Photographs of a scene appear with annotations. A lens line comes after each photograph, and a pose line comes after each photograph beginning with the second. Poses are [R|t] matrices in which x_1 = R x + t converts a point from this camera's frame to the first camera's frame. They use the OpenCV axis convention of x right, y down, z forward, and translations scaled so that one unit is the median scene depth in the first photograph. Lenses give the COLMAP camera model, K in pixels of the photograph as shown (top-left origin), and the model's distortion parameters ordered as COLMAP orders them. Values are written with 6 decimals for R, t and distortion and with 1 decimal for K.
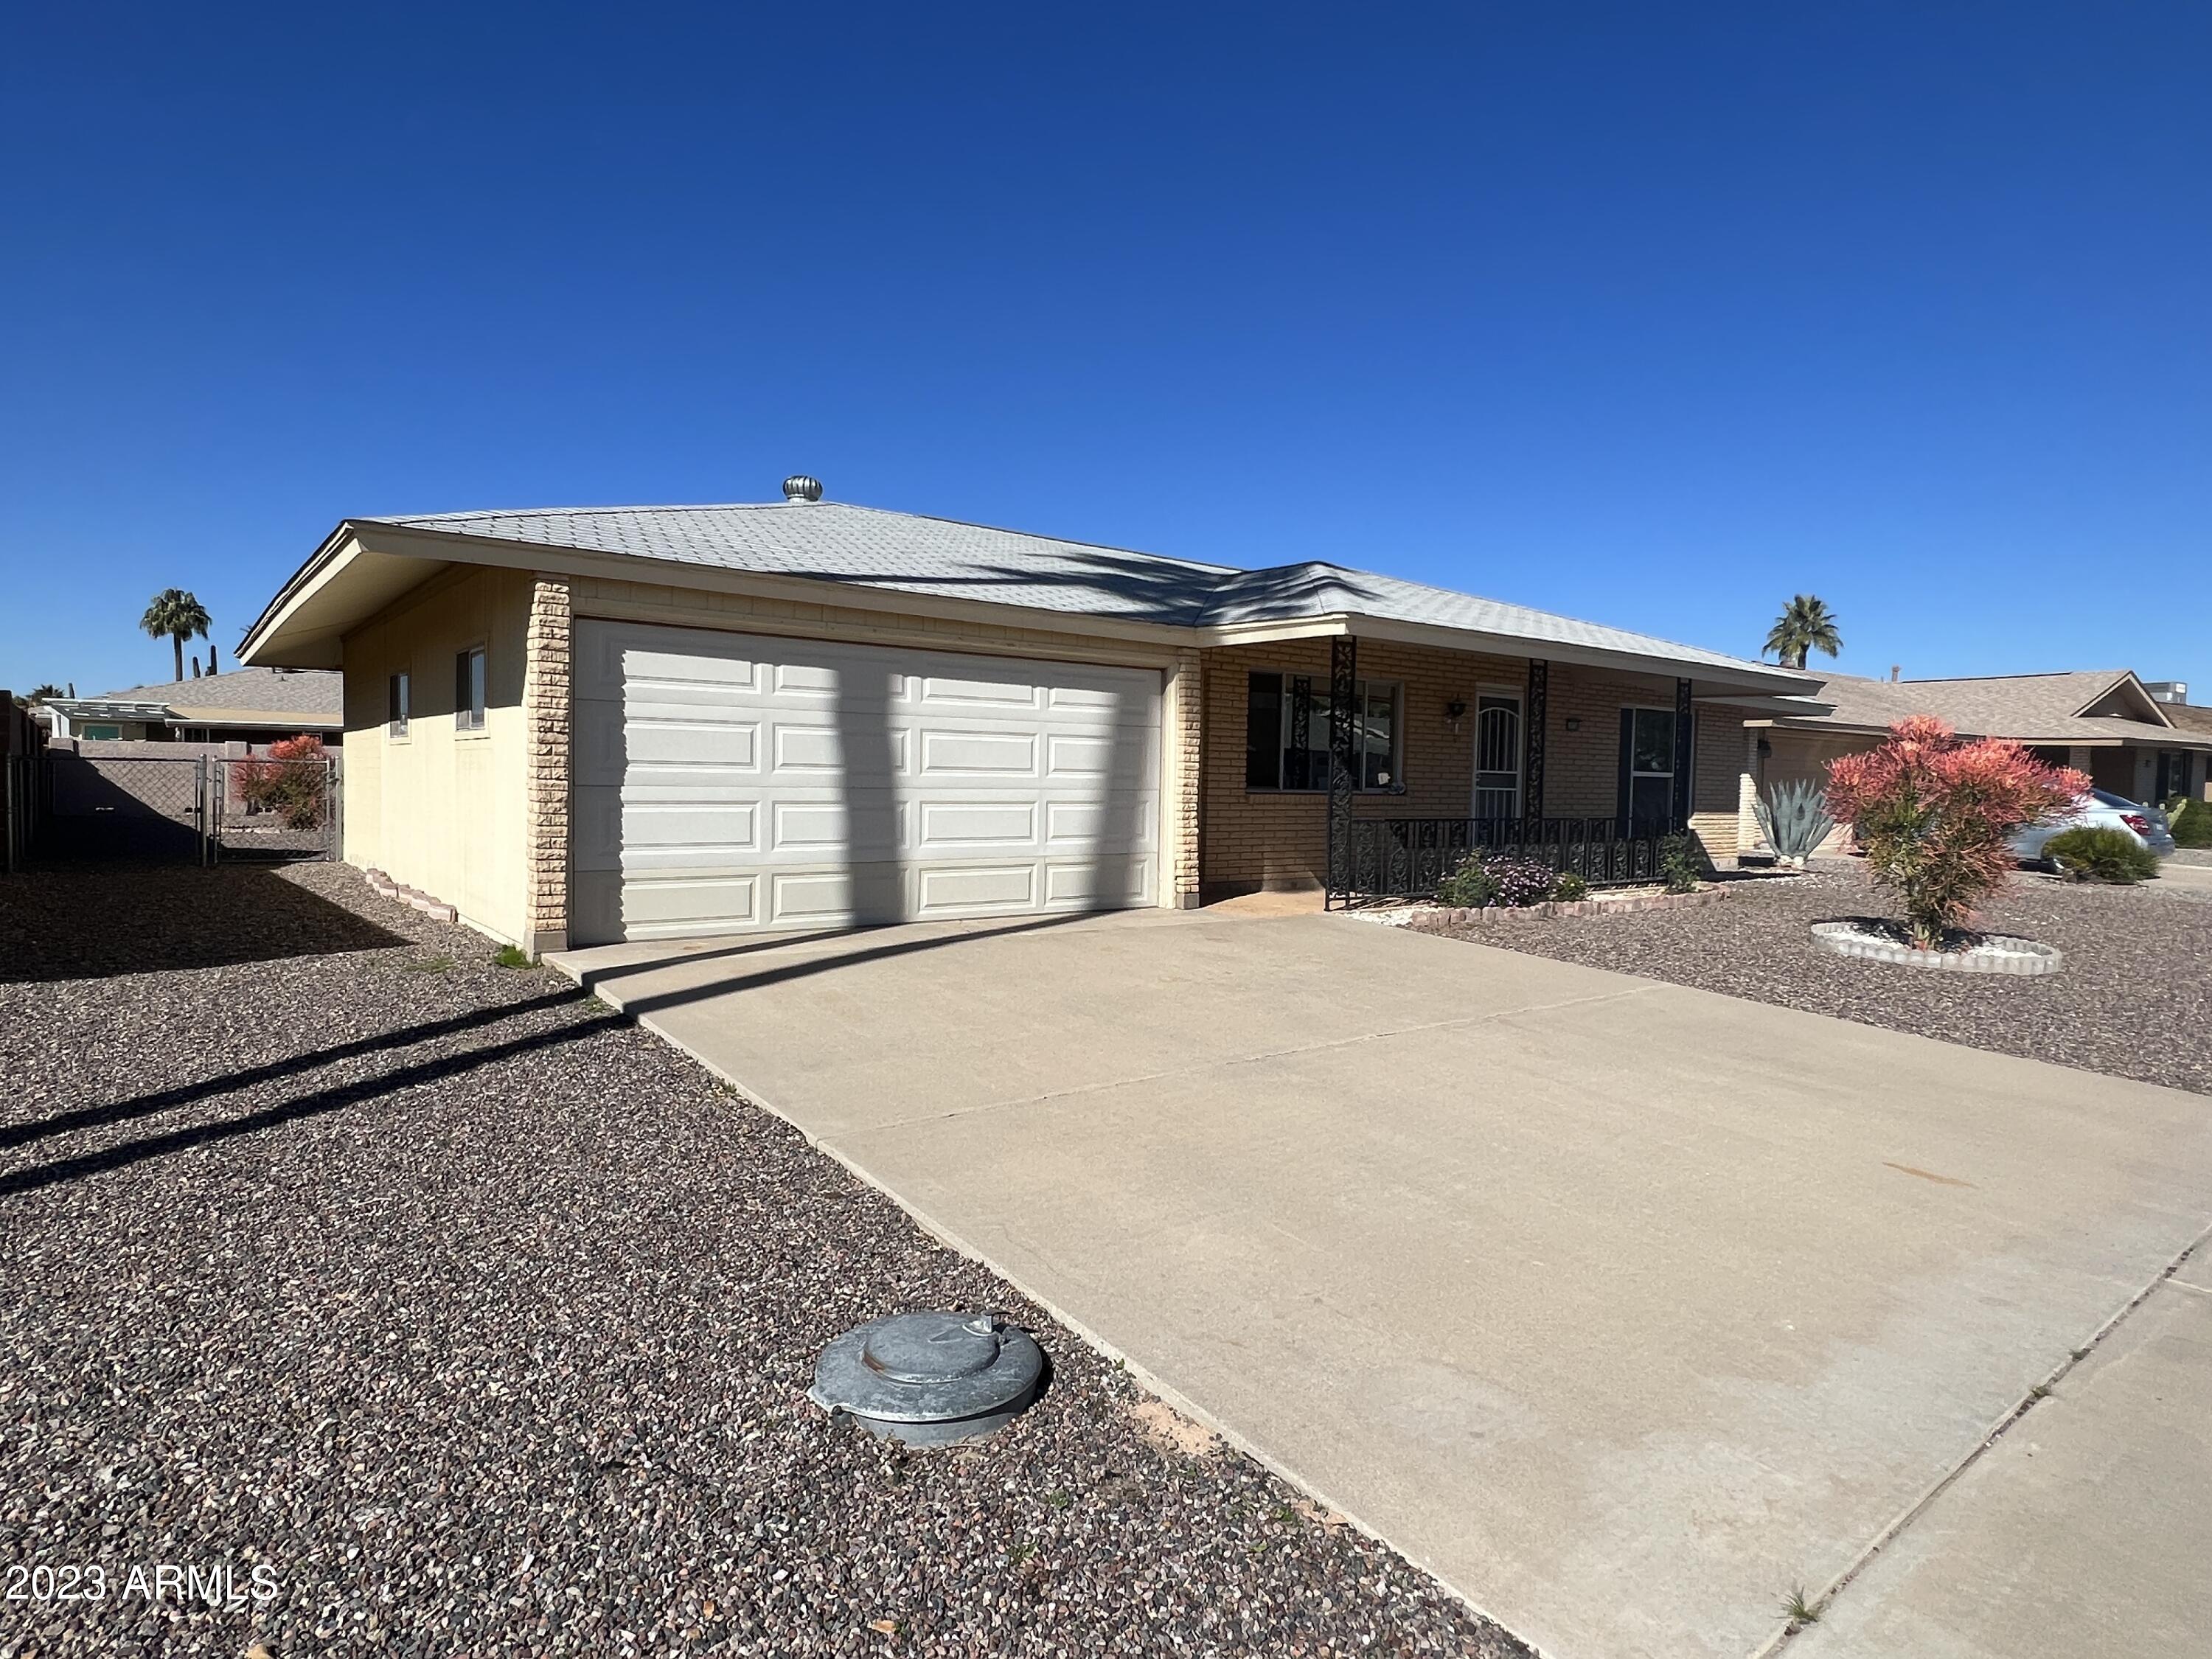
lens RADIAL K [[1238.5, 0, 1101.0], [0, 1238.5, 831.1], [0, 0, 1]] dist [0.004360, -0.004469]
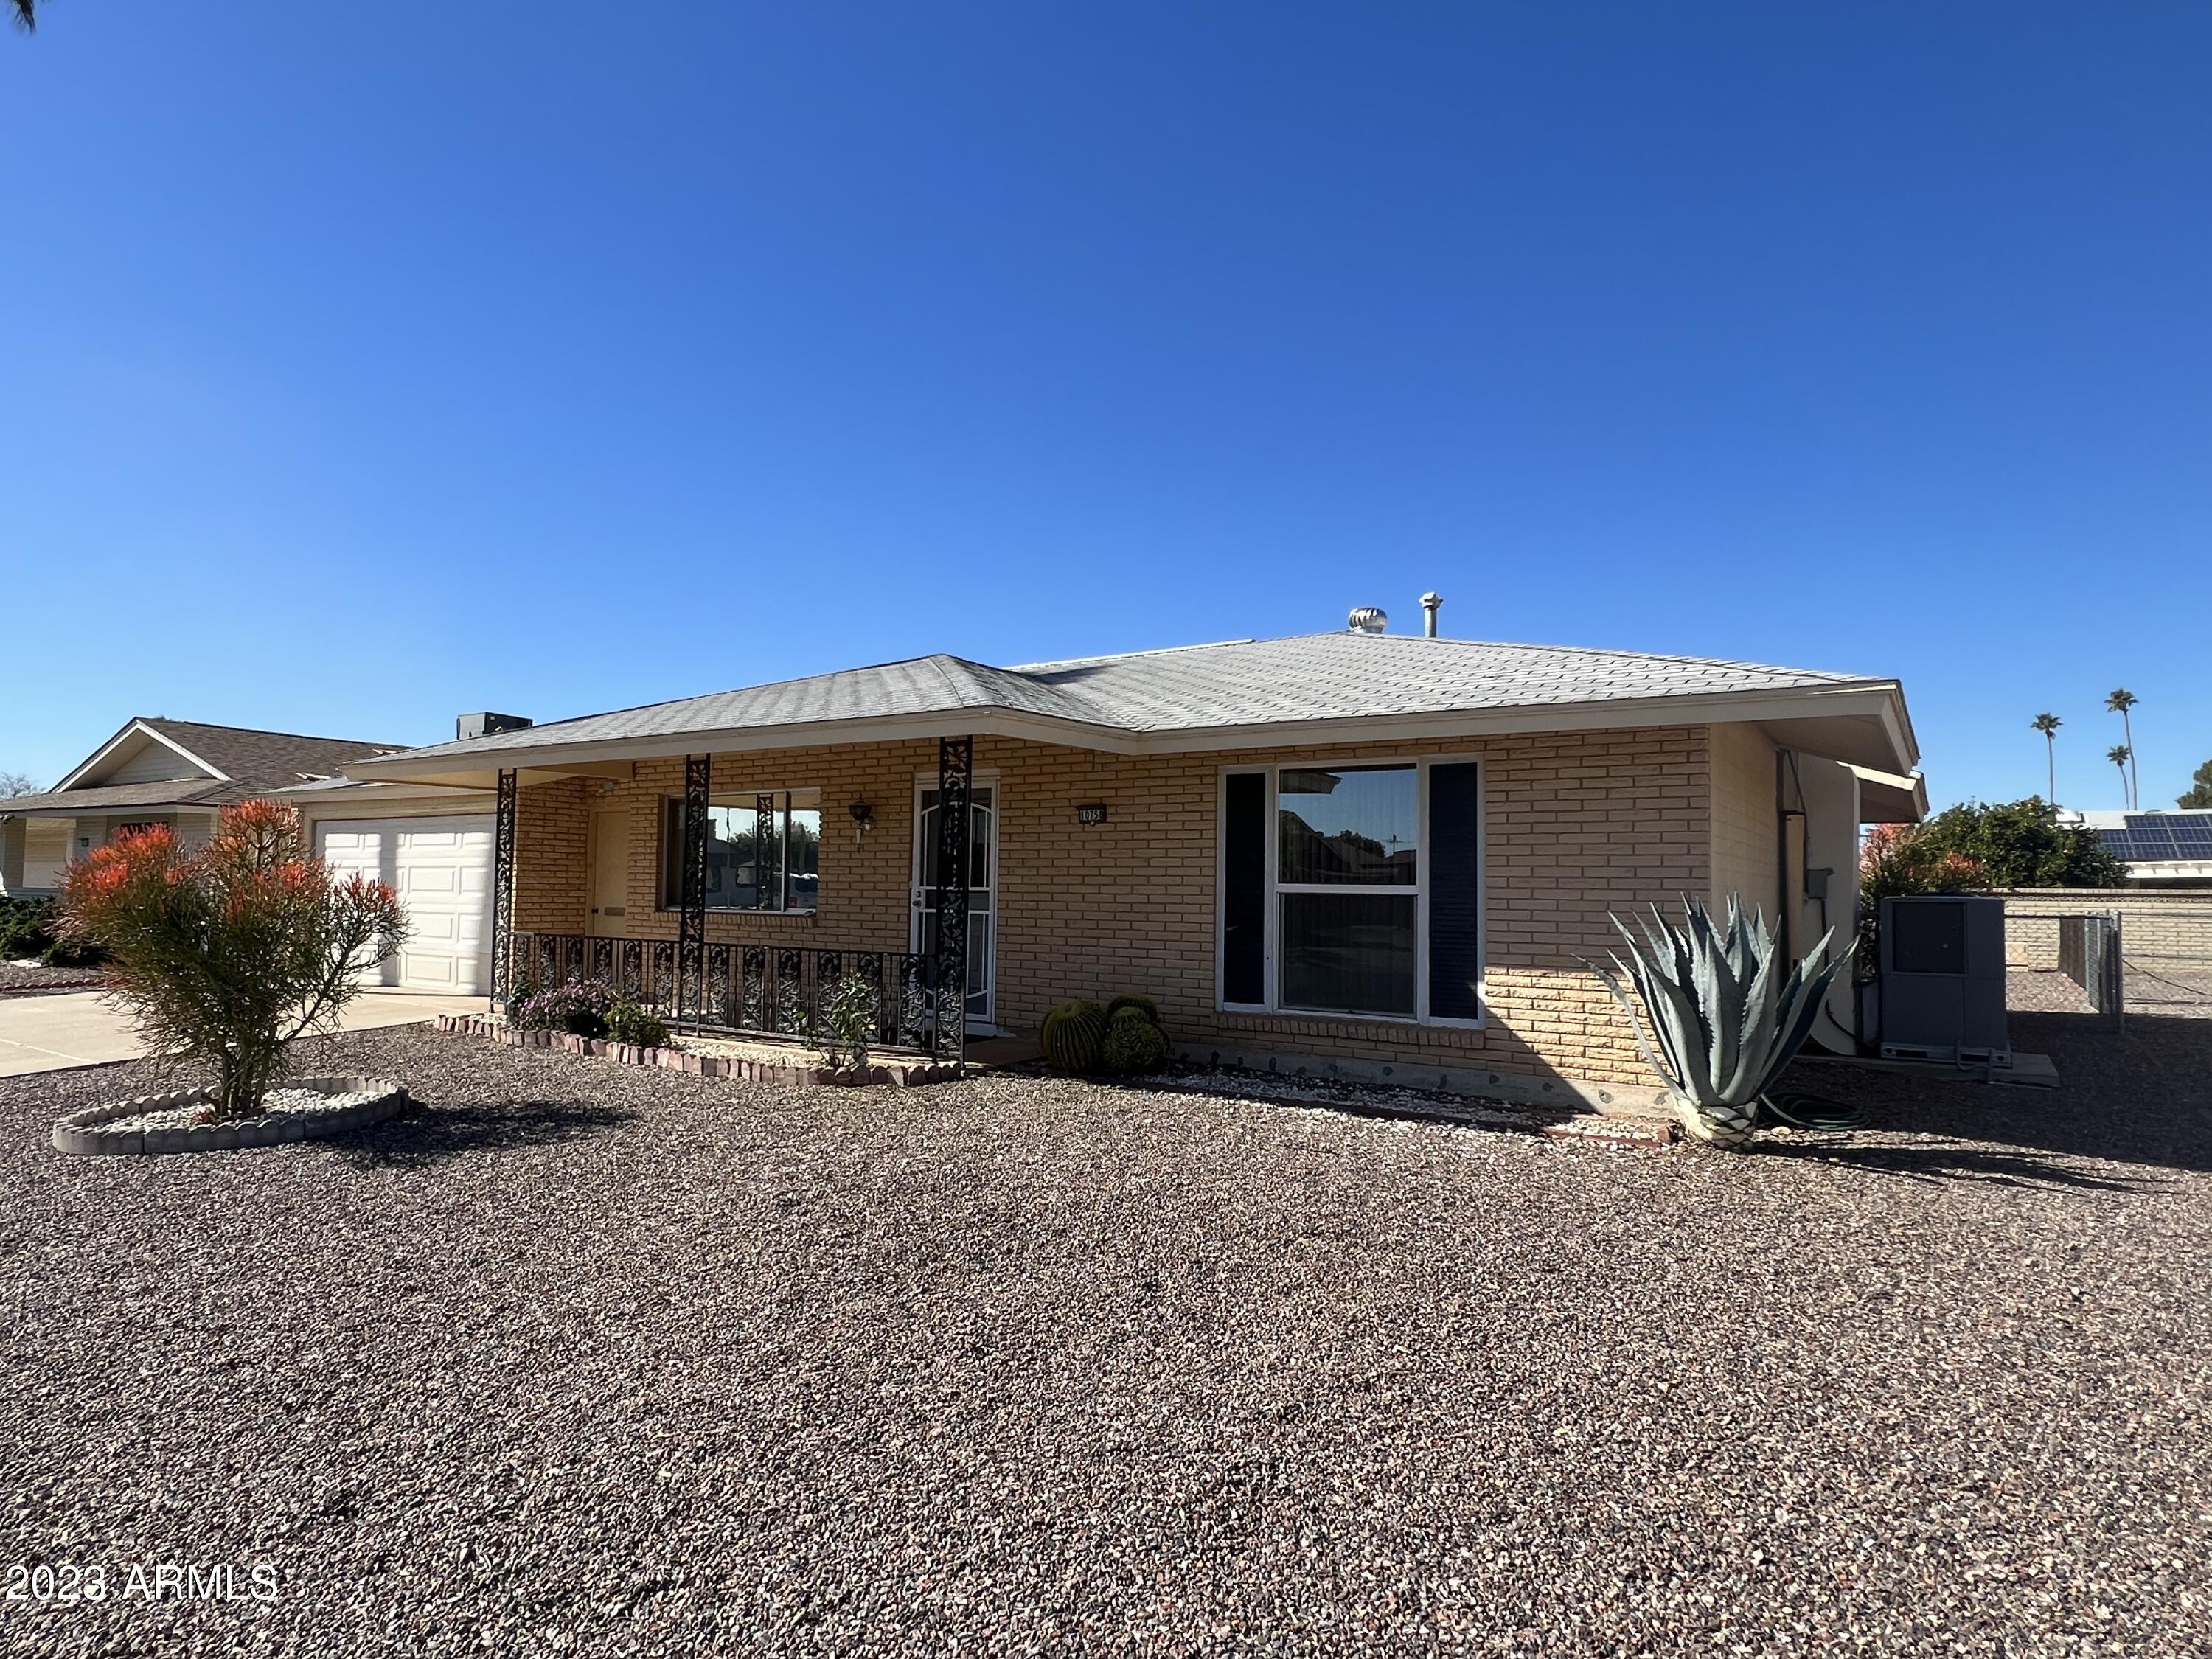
lens RADIAL K [[1238.5, 0, 1109.0], [0, 1238.5, 841.3], [0, 0, 1]] dist [0.004360, -0.004469]
pose [[0.310191, -0.059616, -0.948803, 1.590791], [-0.052176, 0.995460, -0.079606, -0.033421], [0.949242, 0.074197, 0.305672, 1.305065]]
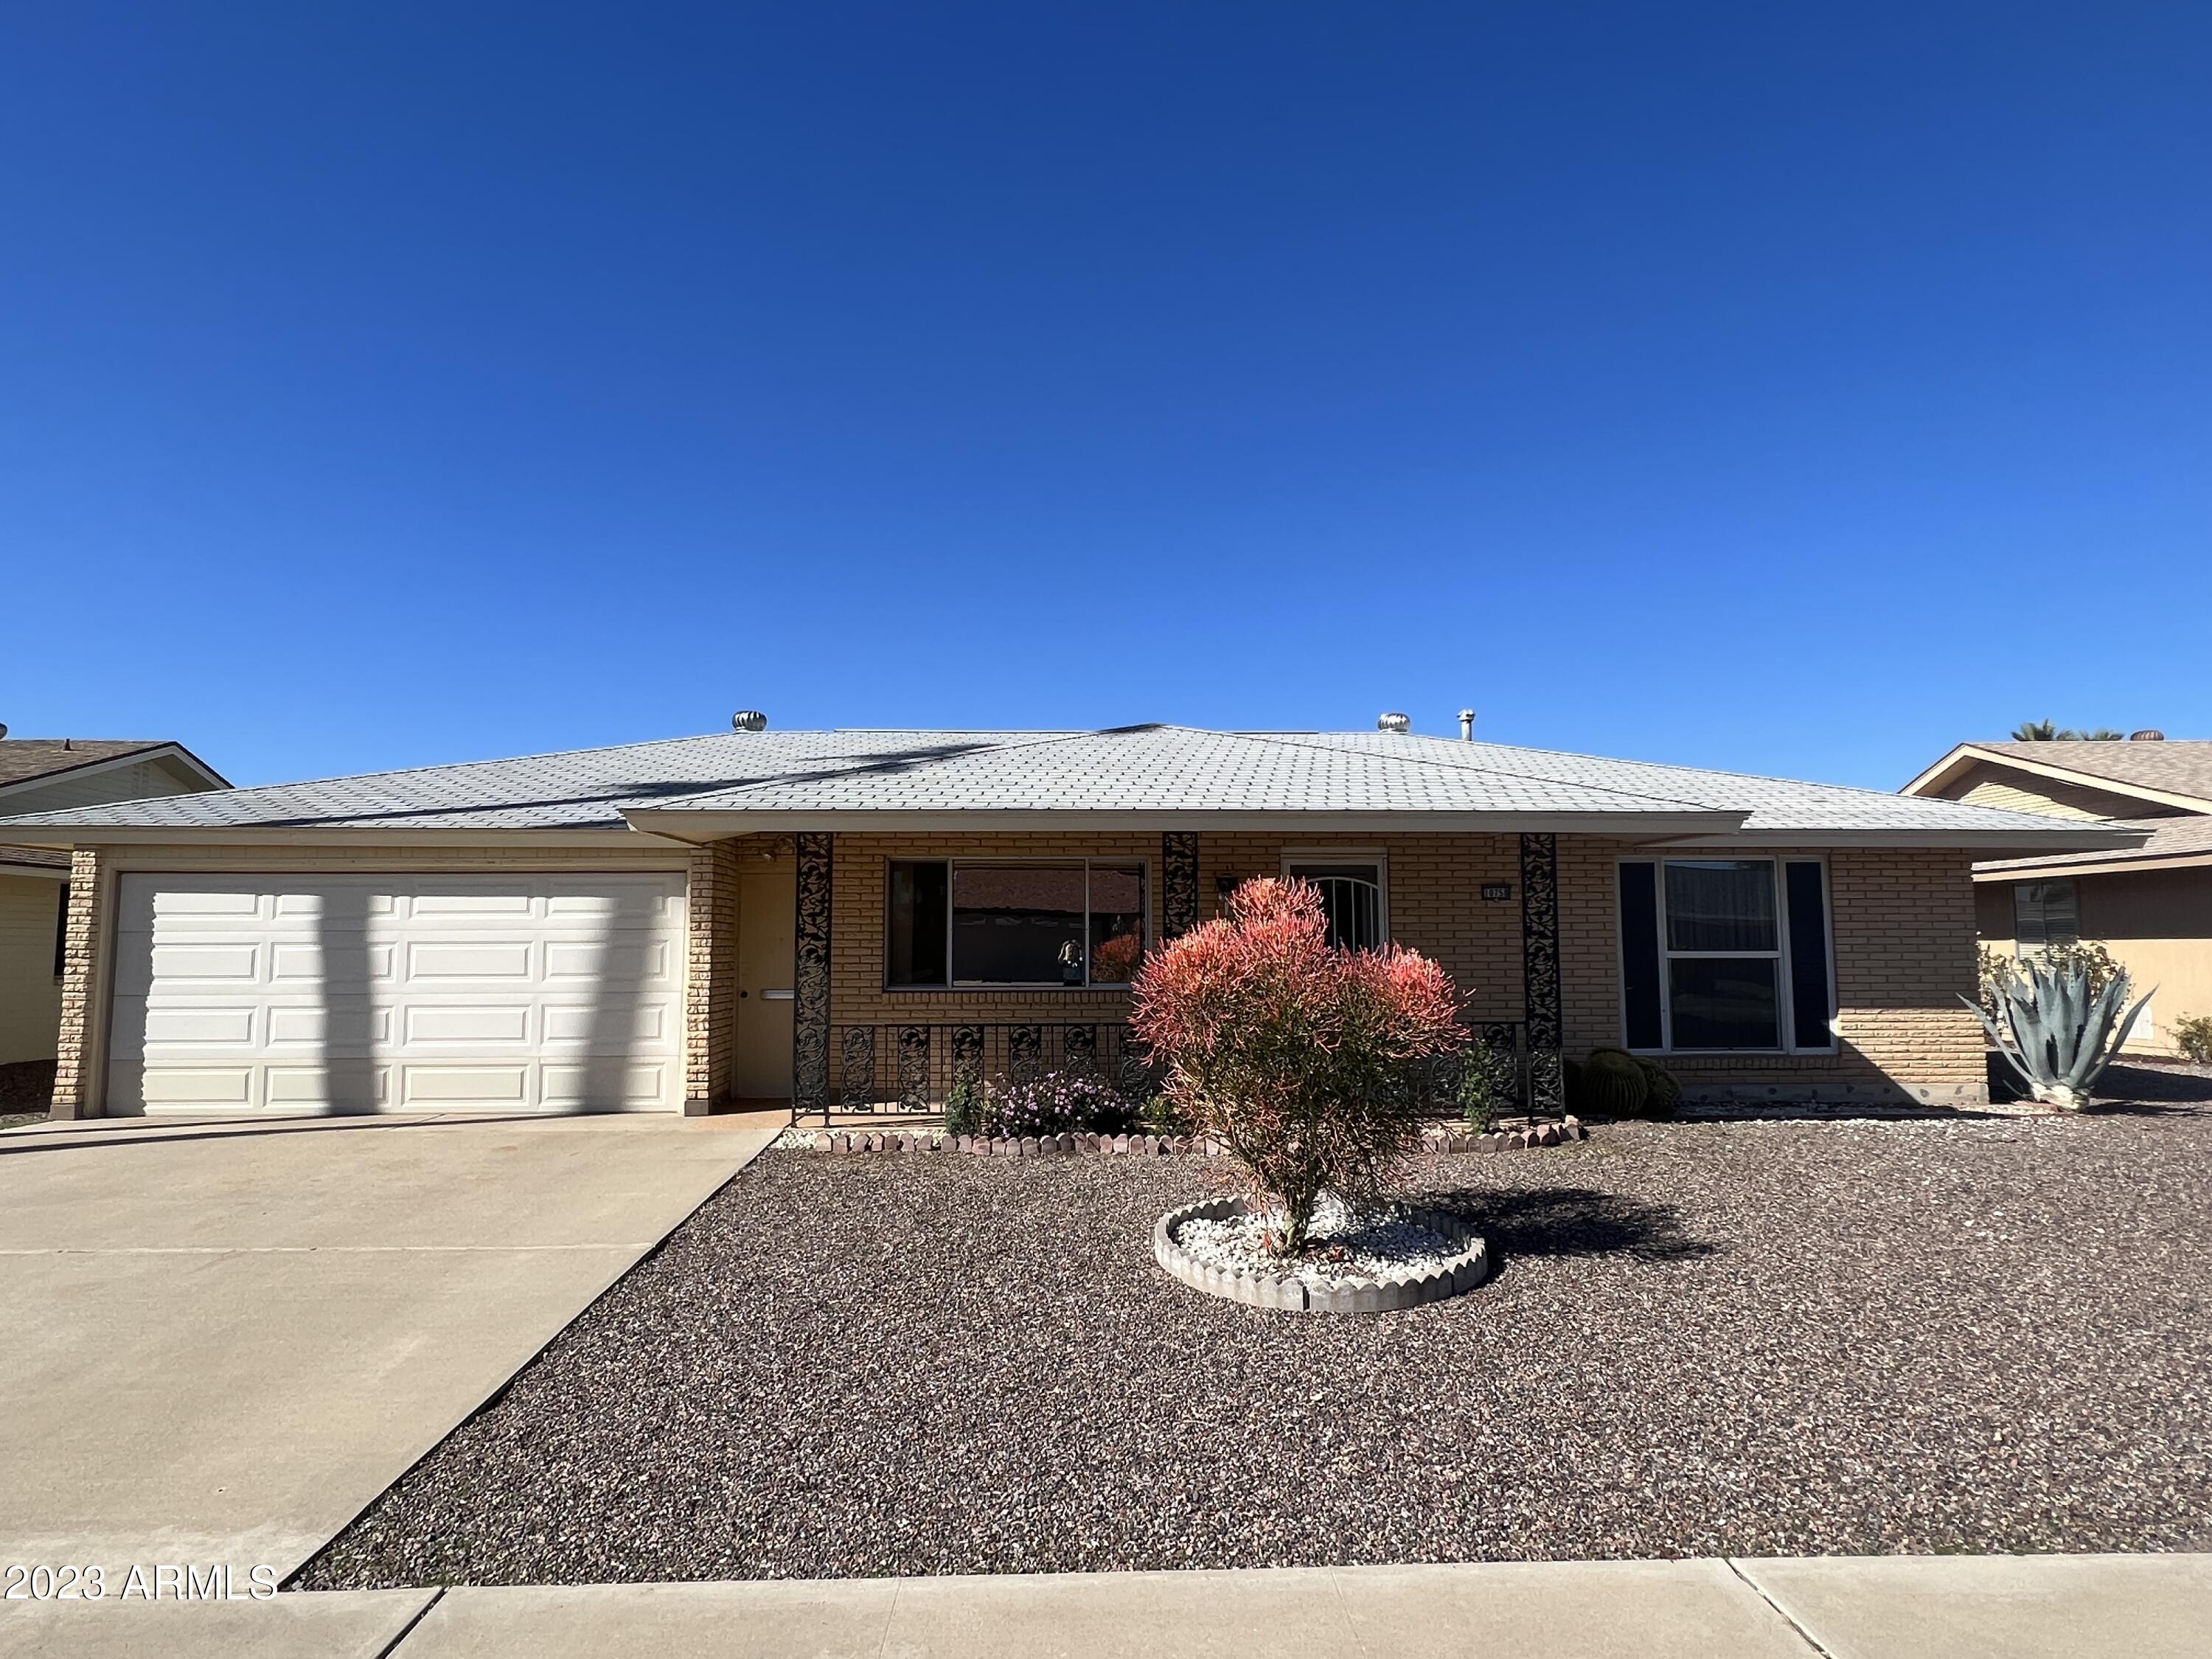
lens RADIAL K [[1238.5, 0, 1090.7], [0, 1238.5, 820.9], [0, 0, 1]] dist [0.004360, -0.004469]
pose [[0.808509, -0.081493, -0.582814, 0.994029], [-0.007080, 0.988947, -0.148103, -0.026097], [0.588441, 0.123869, 0.798995, 0.418869]]
